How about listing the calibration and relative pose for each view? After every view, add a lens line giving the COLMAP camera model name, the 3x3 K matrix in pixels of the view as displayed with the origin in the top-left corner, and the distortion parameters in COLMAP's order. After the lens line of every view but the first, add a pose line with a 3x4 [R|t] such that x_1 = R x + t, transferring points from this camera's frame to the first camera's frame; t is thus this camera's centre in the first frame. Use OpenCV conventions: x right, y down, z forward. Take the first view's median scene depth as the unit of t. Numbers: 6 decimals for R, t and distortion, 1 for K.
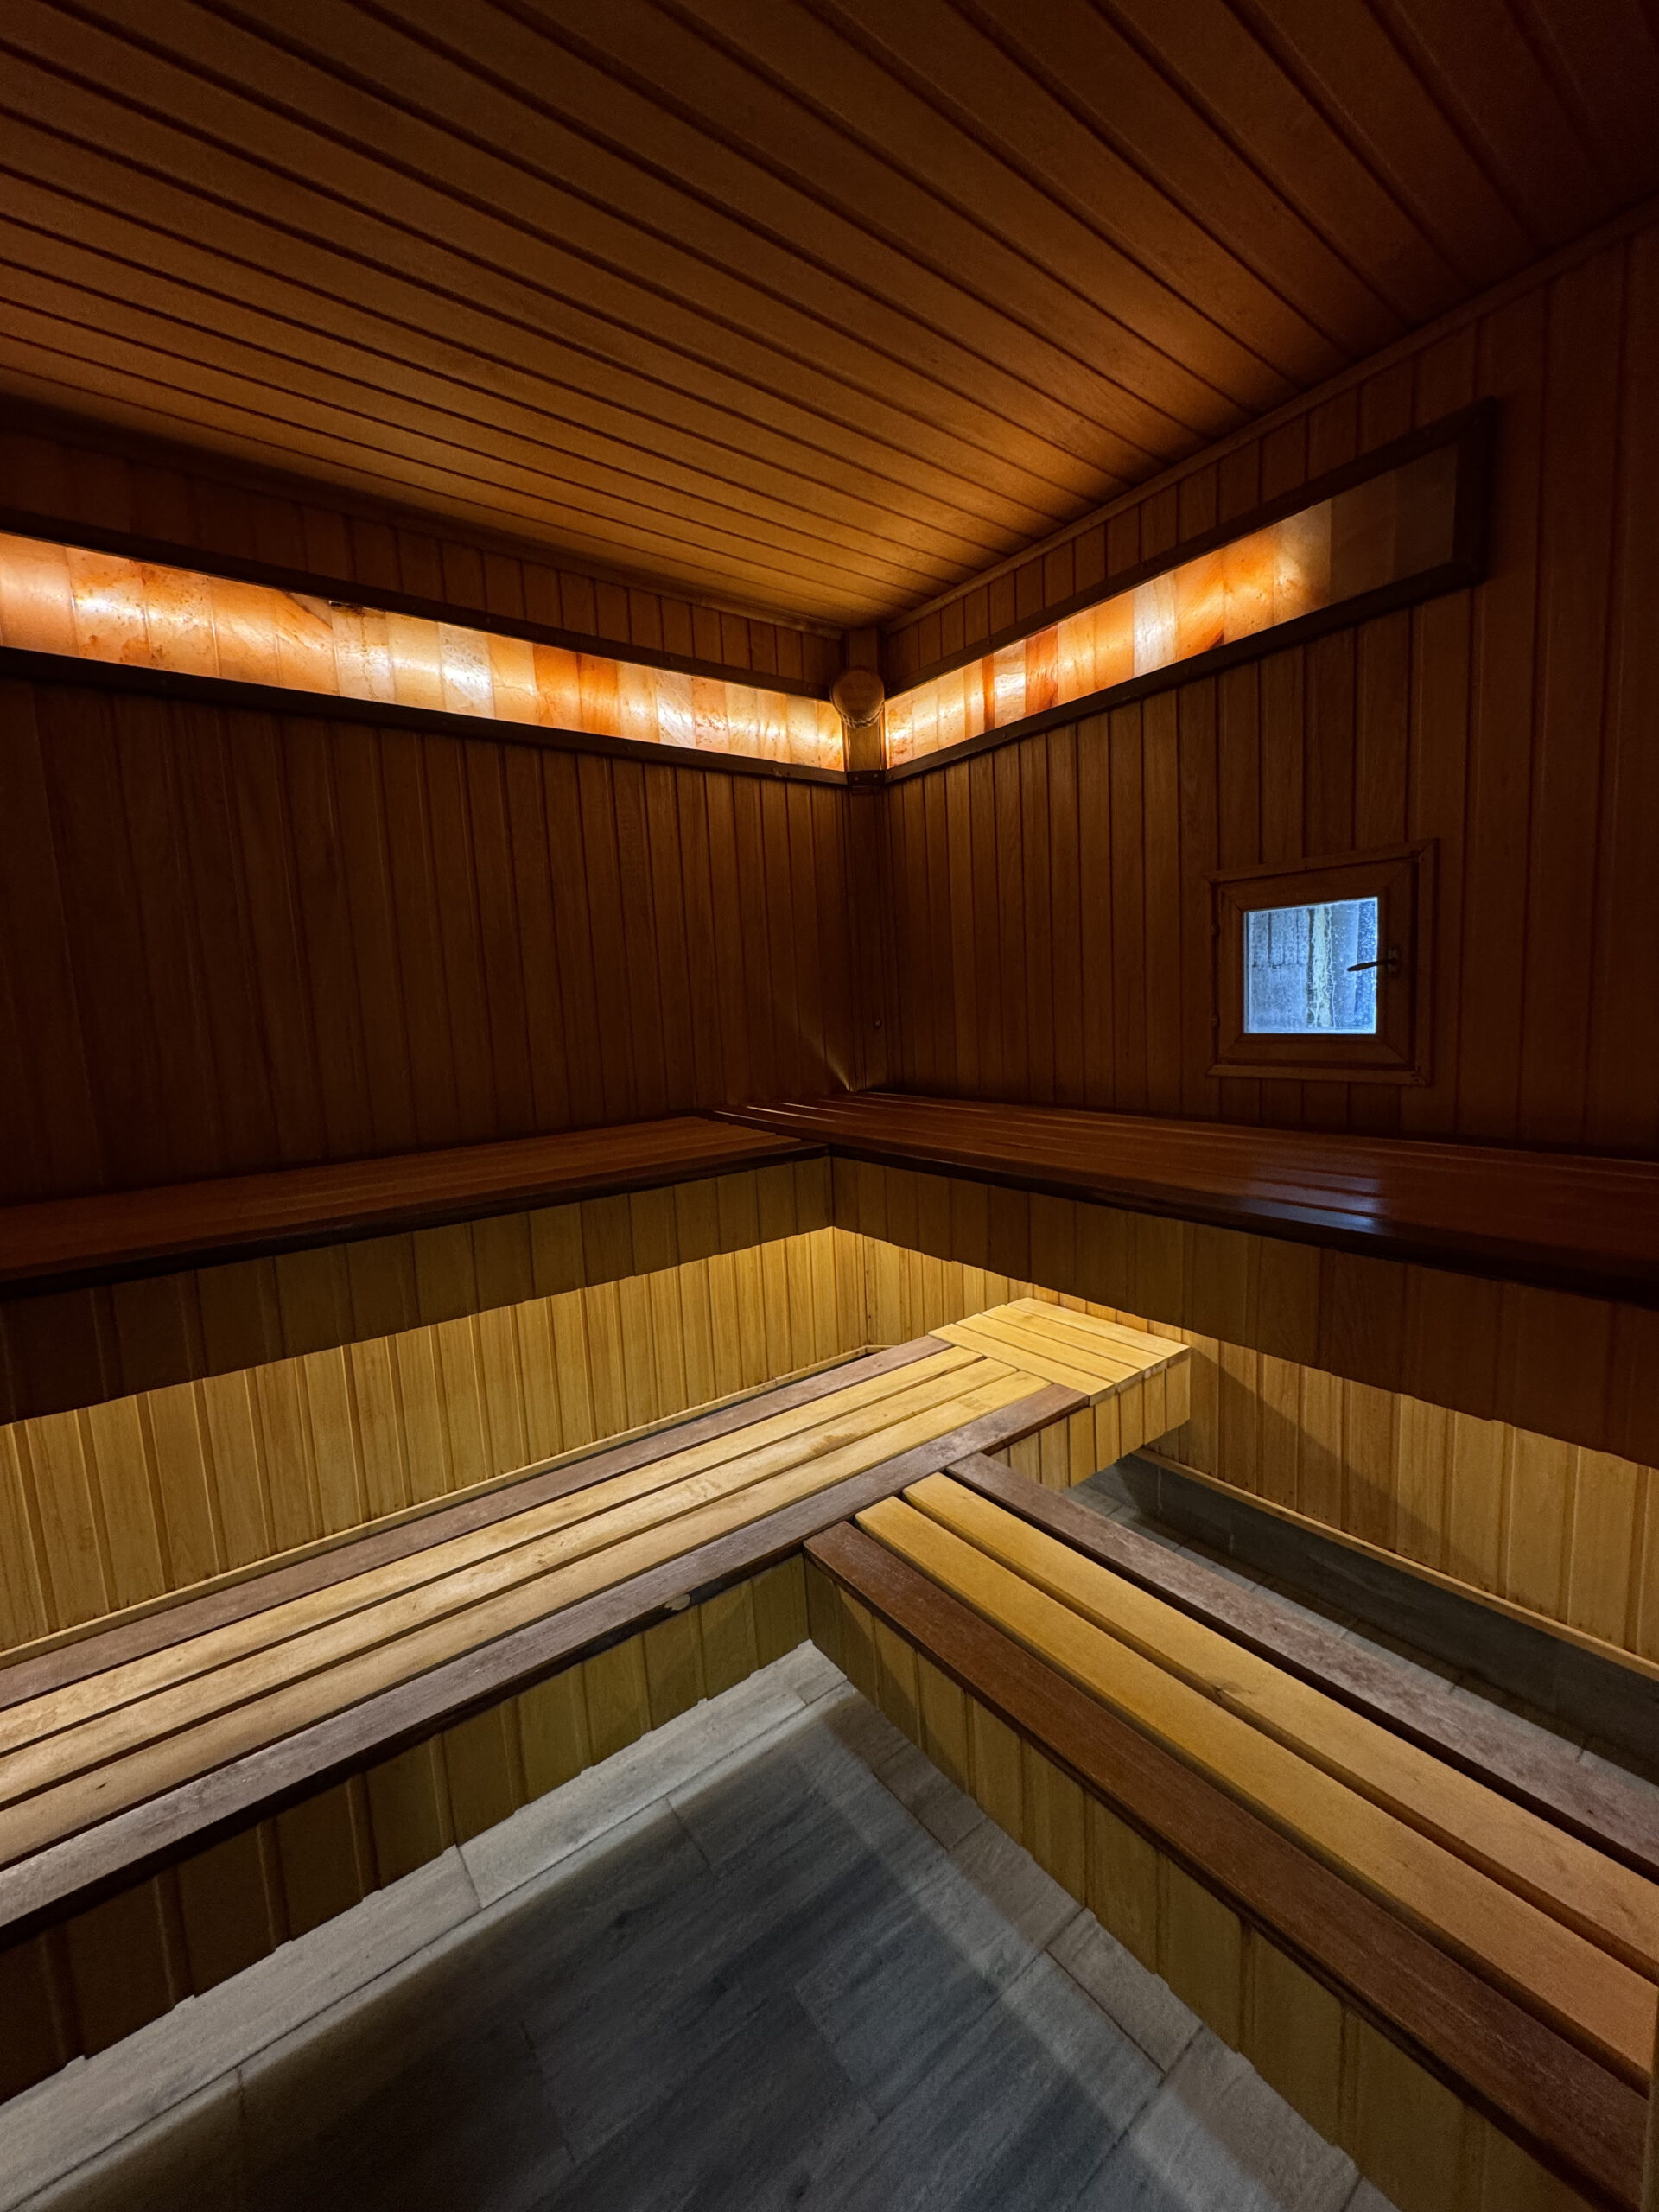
lens RADIAL K [[876.5, 0, 812.0], [0, 876.5, 1101.5], [0, 0, 1]] dist [-0.003236, -0.000350]
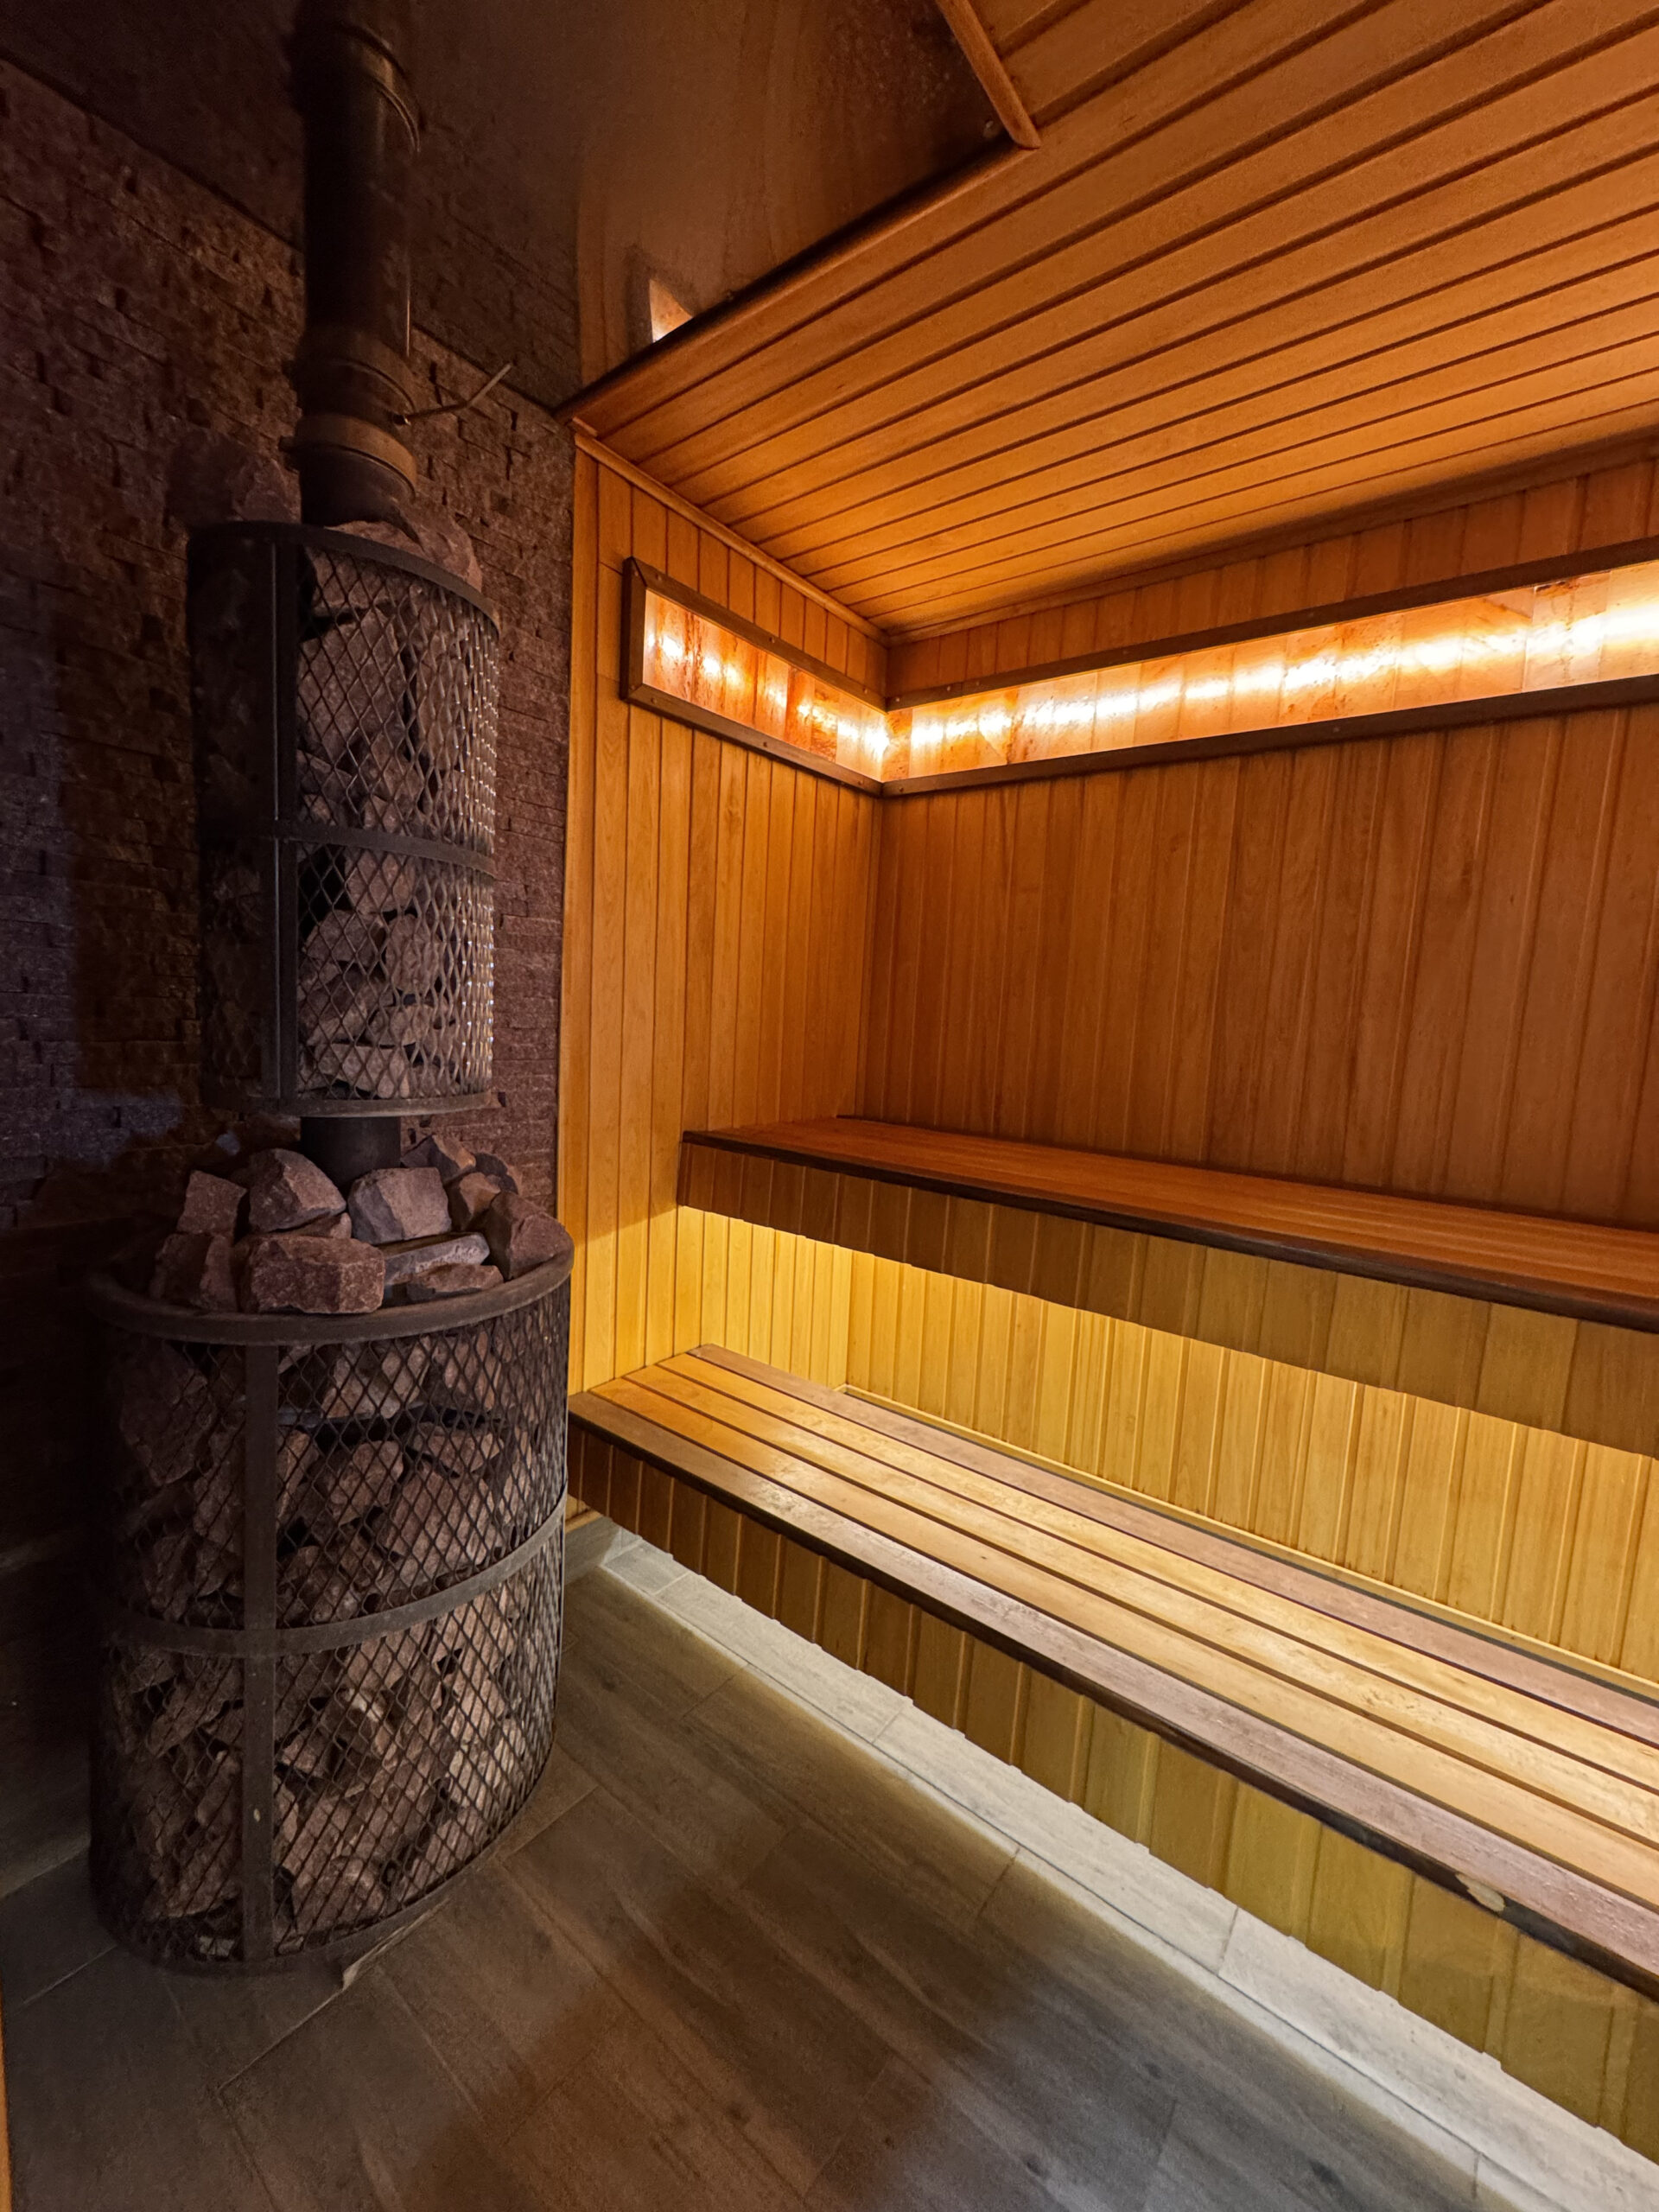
lens RADIAL K [[876.5, 0, 842.7], [0, 876.5, 1103.6], [0, 0, 1]] dist [-0.003236, -0.000350]
pose [[0.265228, 0.156959, -0.951324, 0.261087], [-0.180573, 0.977289, 0.110900, -0.035444], [0.947126, 0.142369, 0.287547, 0.197016]]
